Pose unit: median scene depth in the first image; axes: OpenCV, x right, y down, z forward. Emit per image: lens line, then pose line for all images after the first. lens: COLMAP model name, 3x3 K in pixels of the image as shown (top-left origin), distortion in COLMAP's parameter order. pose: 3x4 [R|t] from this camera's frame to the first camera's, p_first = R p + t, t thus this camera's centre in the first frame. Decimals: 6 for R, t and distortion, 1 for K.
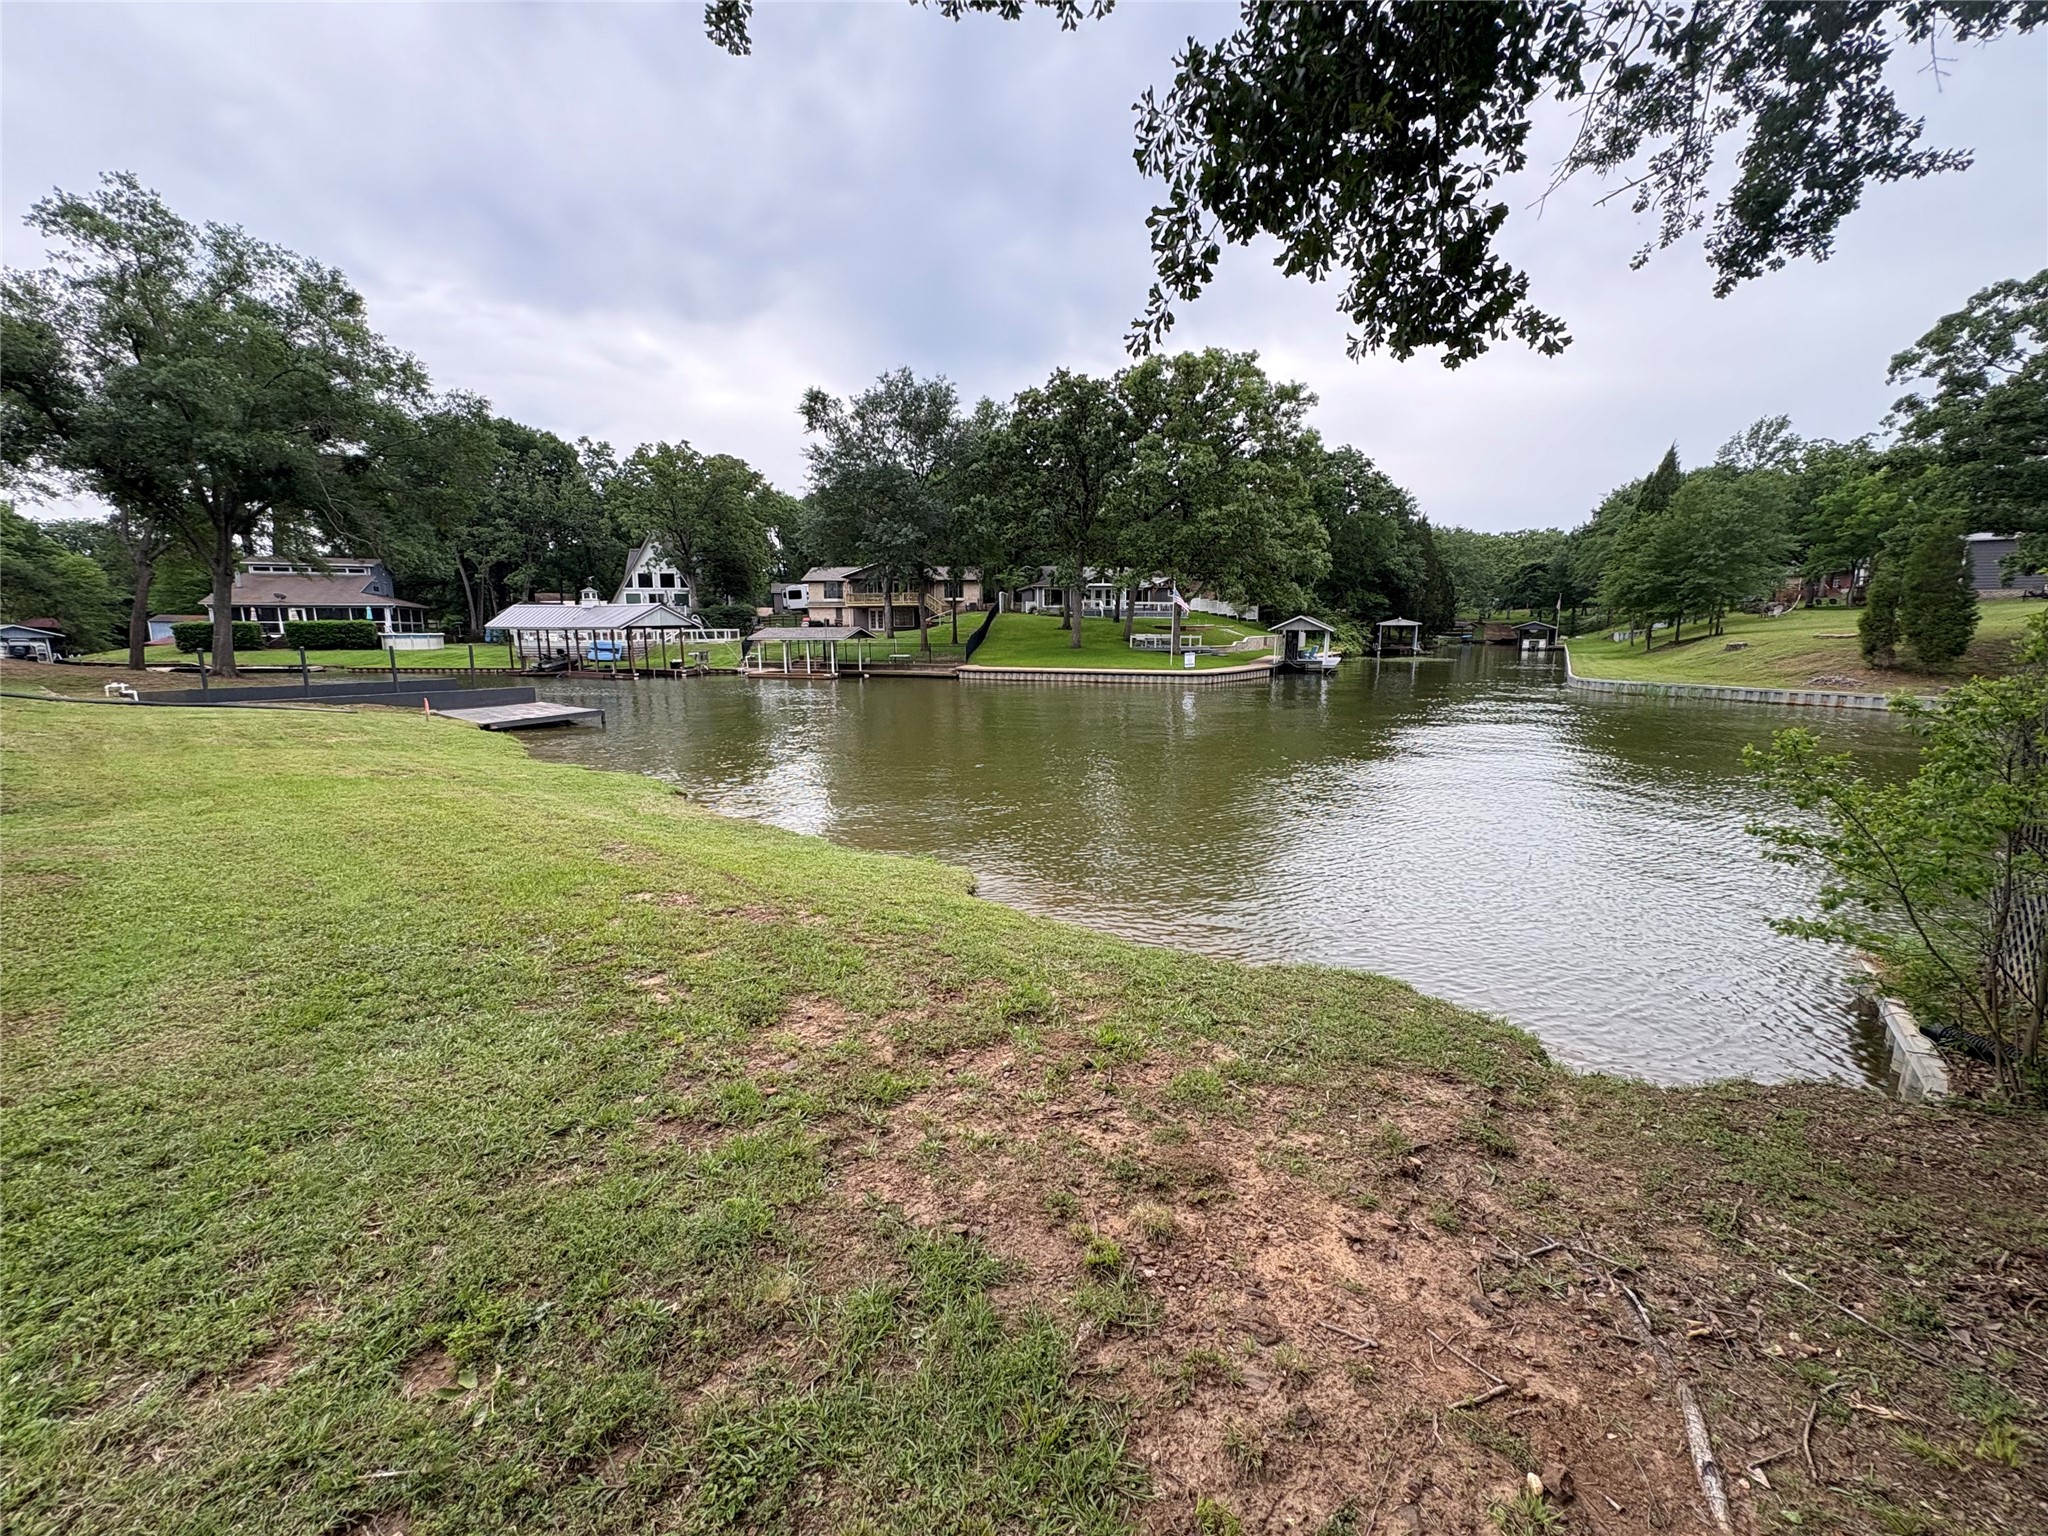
lens RADIAL K [[814.9, 0, 1026.4], [0, 814.9, 766.7], [0, 0, 1]] dist [-0.000810, 0.000295]
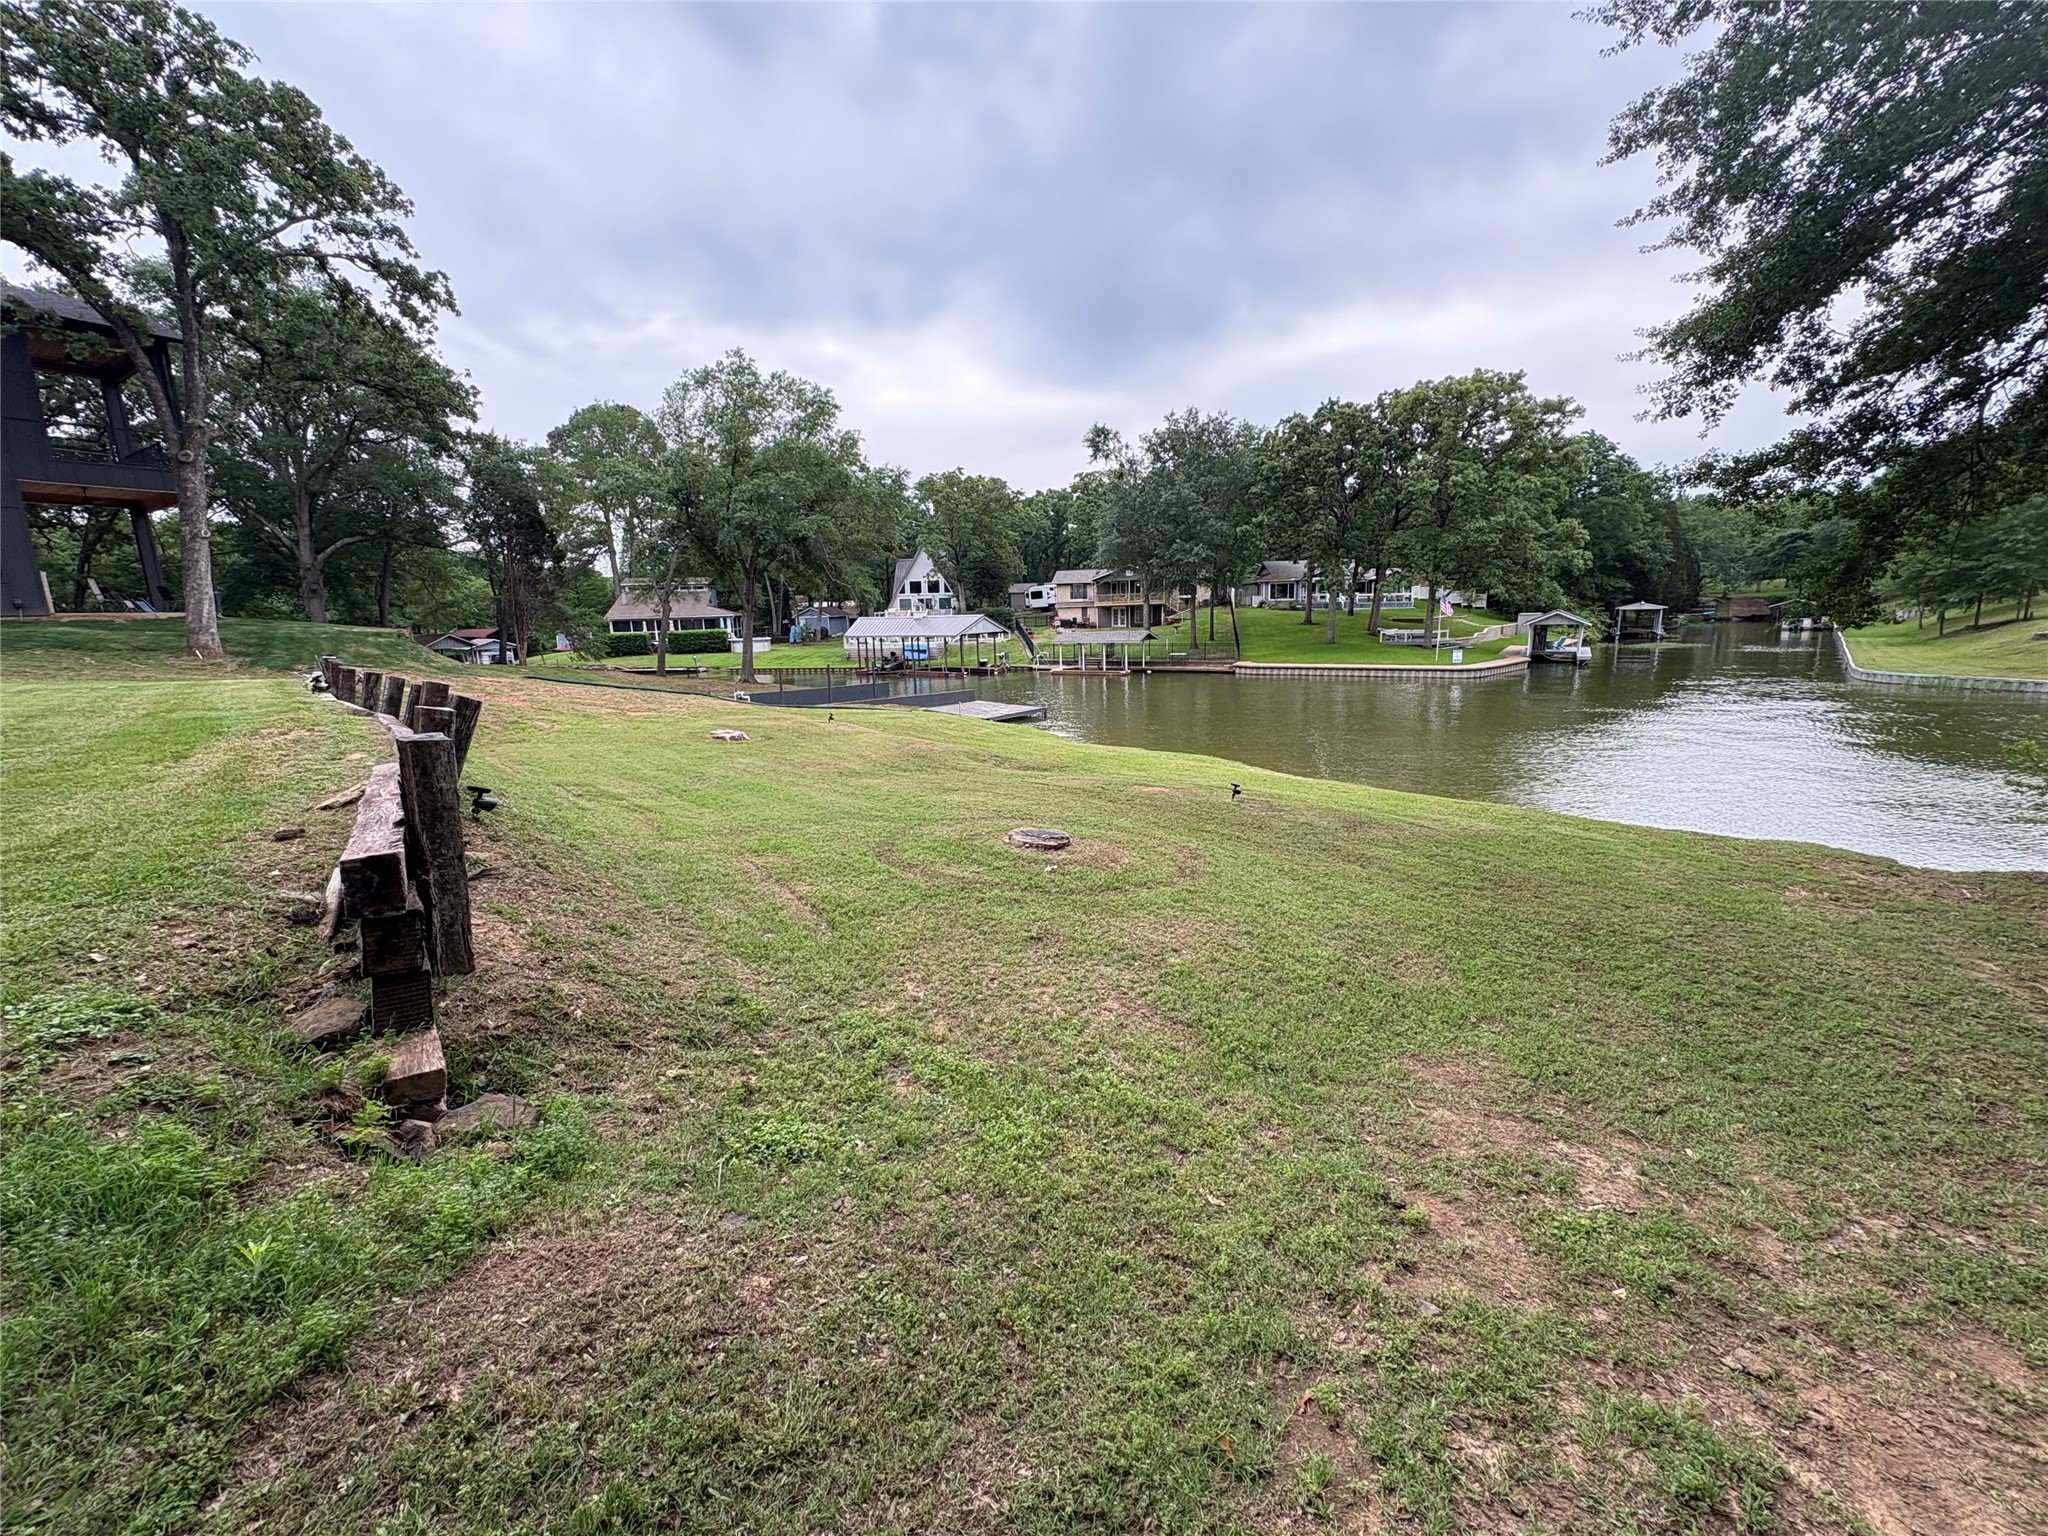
lens RADIAL K [[814.9, 0, 1026.4], [0, 814.9, 766.7], [0, 0, 1]] dist [-0.000810, 0.000295]
pose [[0.982533, 0.010481, -0.185794, -0.115495], [-0.006397, 0.999725, 0.022568, 0.000199], [0.185980, -0.020986, 0.982329, -0.147031]]
